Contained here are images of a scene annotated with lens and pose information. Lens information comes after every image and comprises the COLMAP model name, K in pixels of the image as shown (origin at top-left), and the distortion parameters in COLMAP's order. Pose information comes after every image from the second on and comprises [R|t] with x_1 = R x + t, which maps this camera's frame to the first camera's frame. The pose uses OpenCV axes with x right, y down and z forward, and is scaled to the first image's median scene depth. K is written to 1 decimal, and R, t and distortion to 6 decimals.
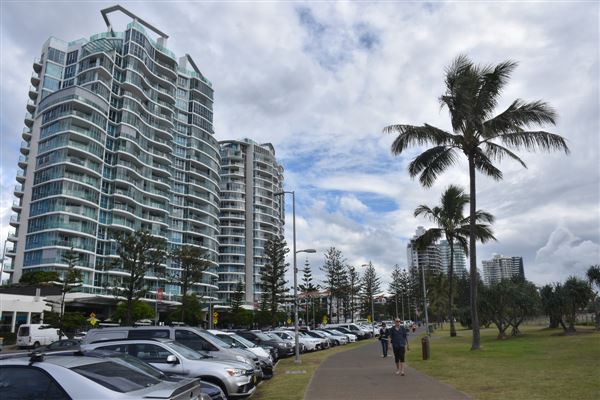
lens RADIAL K [[468.6, 0, 296.7], [0, 468.6, 202.6], [0, 0, 1]] dist [-0.149296, 0.107124]
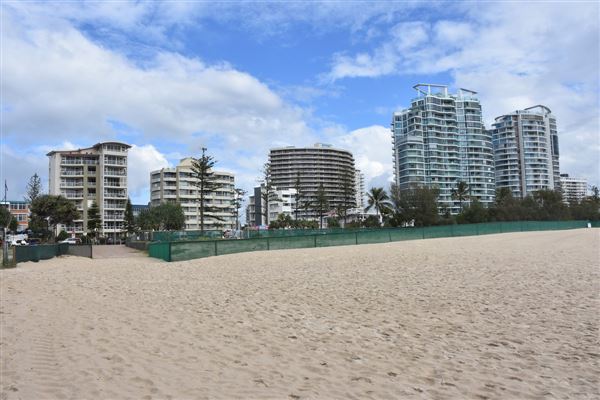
lens RADIAL K [[468.6, 0, 296.7], [0, 468.6, 202.6], [0, 0, 1]] dist [-0.149296, 0.107124]
pose [[0.700426, -0.050002, -0.711971, 0.632011], [0.197439, 0.972189, 0.125960, -0.248853], [0.685873, -0.228796, 0.690819, -0.906857]]
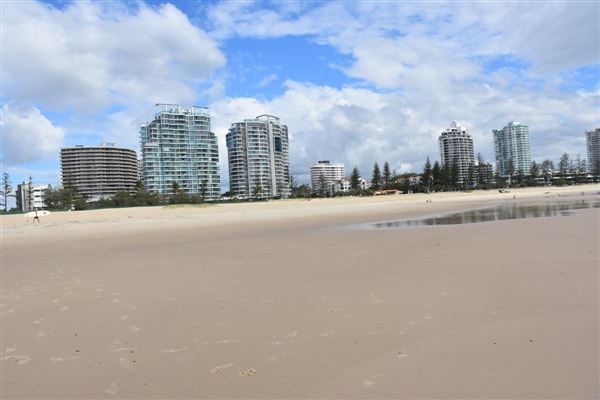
lens RADIAL K [[468.6, 0, 296.7], [0, 468.6, 202.6], [0, 0, 1]] dist [-0.149296, 0.107124]
pose [[0.869615, -0.040708, -0.492049, 1.606701], [0.171414, 0.959498, 0.223564, -0.296685], [0.463019, -0.278759, 0.841372, -1.124401]]
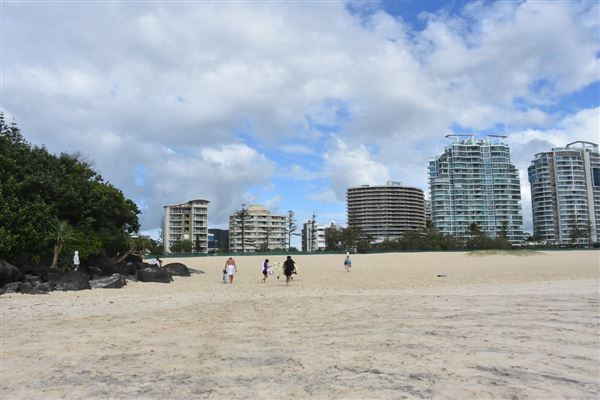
lens RADIAL K [[468.6, 0, 296.7], [0, 468.6, 202.6], [0, 0, 1]] dist [-0.149296, 0.107124]
pose [[0.447292, -0.098212, -0.888979, 1.351788], [0.232070, 0.972655, 0.009310, -0.252920], [0.863755, -0.210469, 0.457853, -0.933284]]
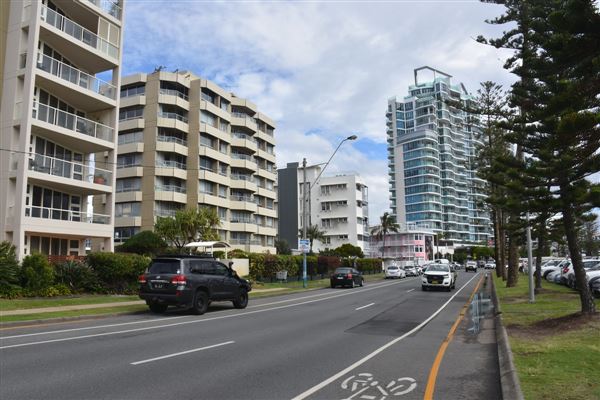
lens RADIAL K [[468.6, 0, 296.7], [0, 468.6, 202.6], [0, 0, 1]] dist [-0.149296, 0.107124]
pose [[0.929916, -0.040529, -0.365532, -0.218842], [0.088454, 0.989381, 0.115329, -0.164178], [0.356976, -0.139579, 0.923626, -0.651862]]
